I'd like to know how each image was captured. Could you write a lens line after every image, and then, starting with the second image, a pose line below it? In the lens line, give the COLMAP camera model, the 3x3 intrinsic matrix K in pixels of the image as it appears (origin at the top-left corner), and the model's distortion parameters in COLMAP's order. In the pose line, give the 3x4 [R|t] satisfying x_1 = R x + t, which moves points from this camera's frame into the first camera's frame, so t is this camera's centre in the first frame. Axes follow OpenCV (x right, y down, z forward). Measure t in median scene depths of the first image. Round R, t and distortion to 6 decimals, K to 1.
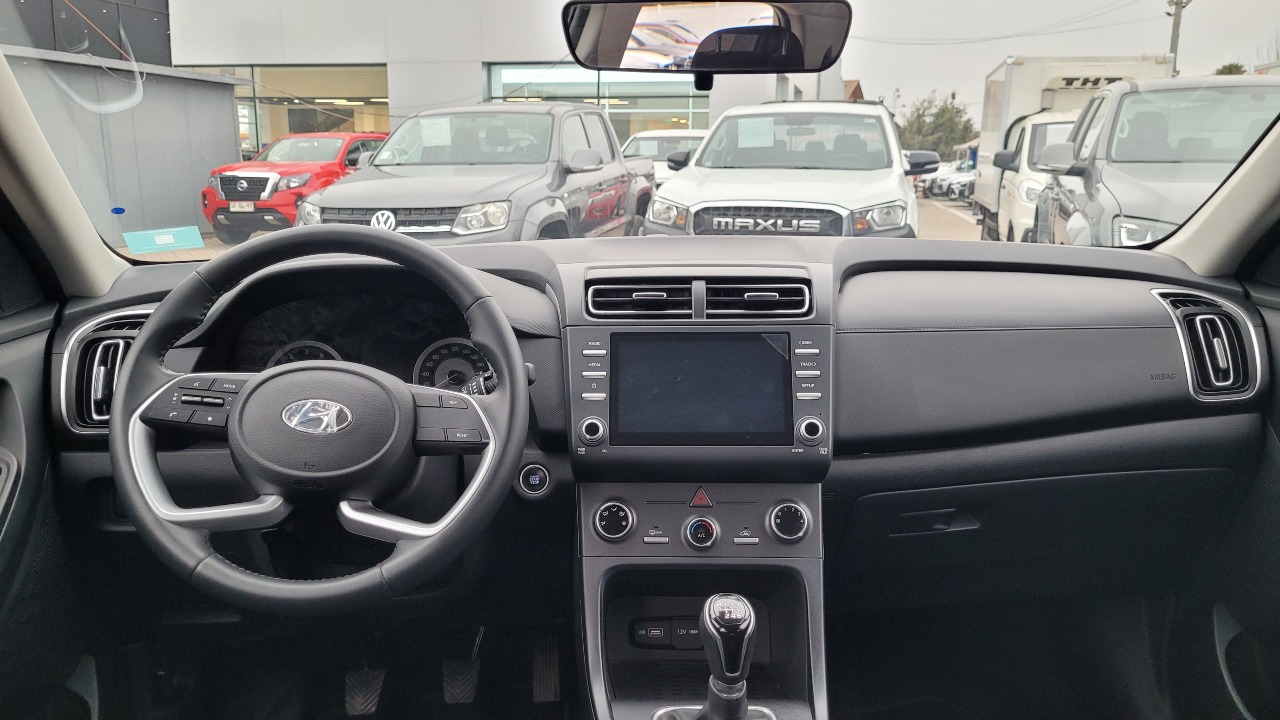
lens RADIAL K [[971.2, 0, 633.2], [0, 971.2, 365.4], [0, 0, 1]] dist [0.032339, -0.007026]
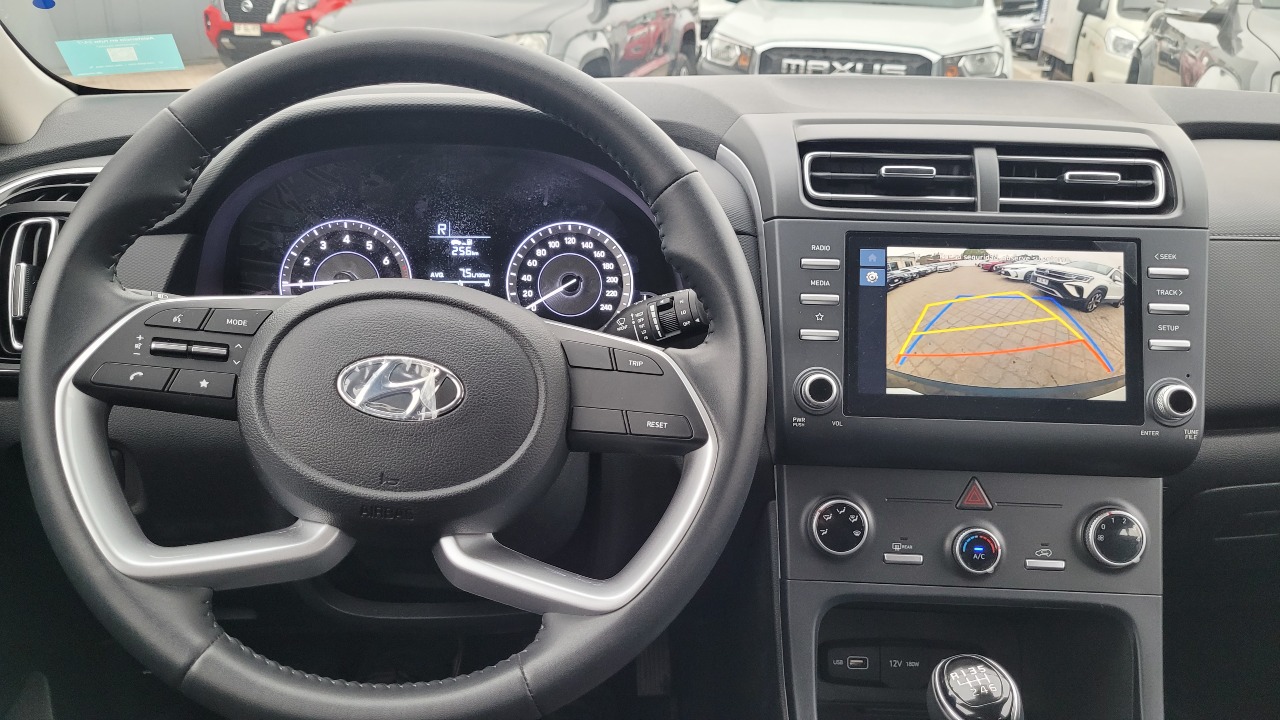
lens RADIAL K [[969.6, 0, 634.5], [0, 969.6, 352.3], [0, 0, 1]] dist [0.051669, -0.045979]
pose [[0.999522, 0.028813, 0.011200, -0.165500], [-0.030090, 0.989858, 0.138834, -0.039641], [-0.007086, -0.139104, 0.990252, 0.381305]]
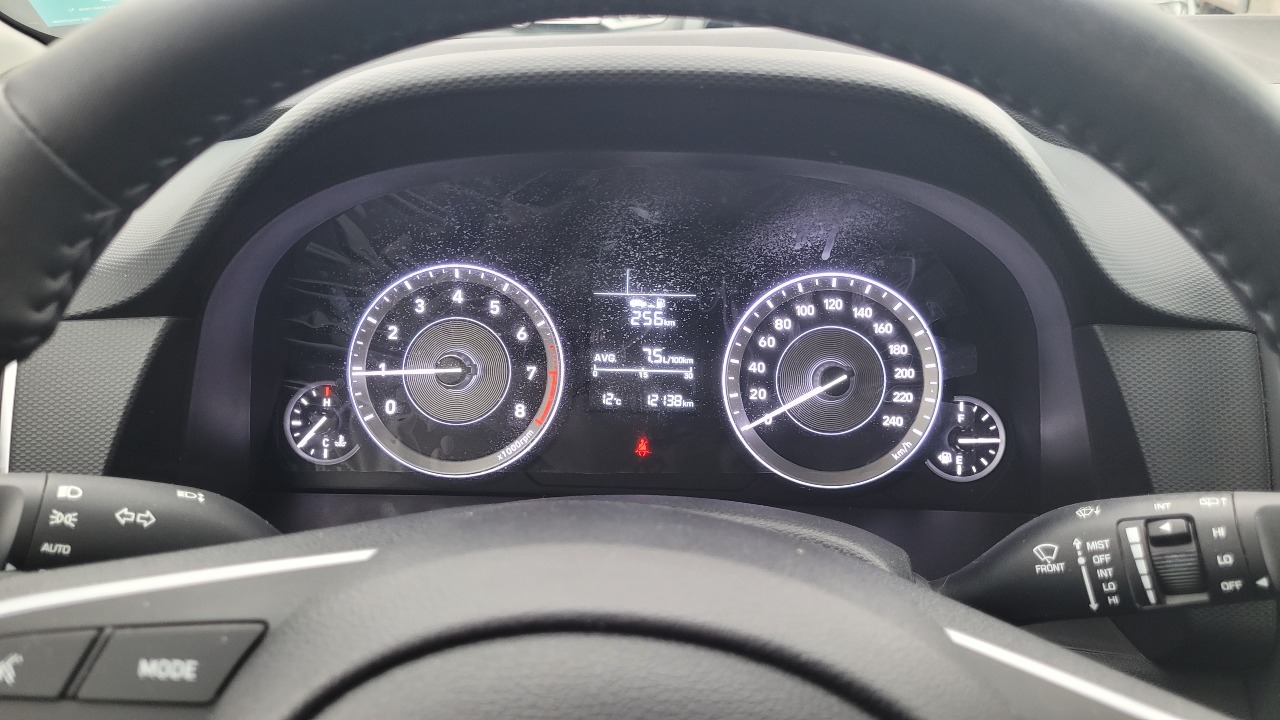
lens RADIAL K [[969.6, 0, 634.5], [0, 969.6, 352.3], [0, 0, 1]] dist [0.051669, -0.045979]
pose [[0.994497, 0.057458, -0.087603, -0.259369], [-0.041069, 0.983072, 0.178557, -0.072602], [0.096379, -0.173976, 0.980022, 0.701634]]
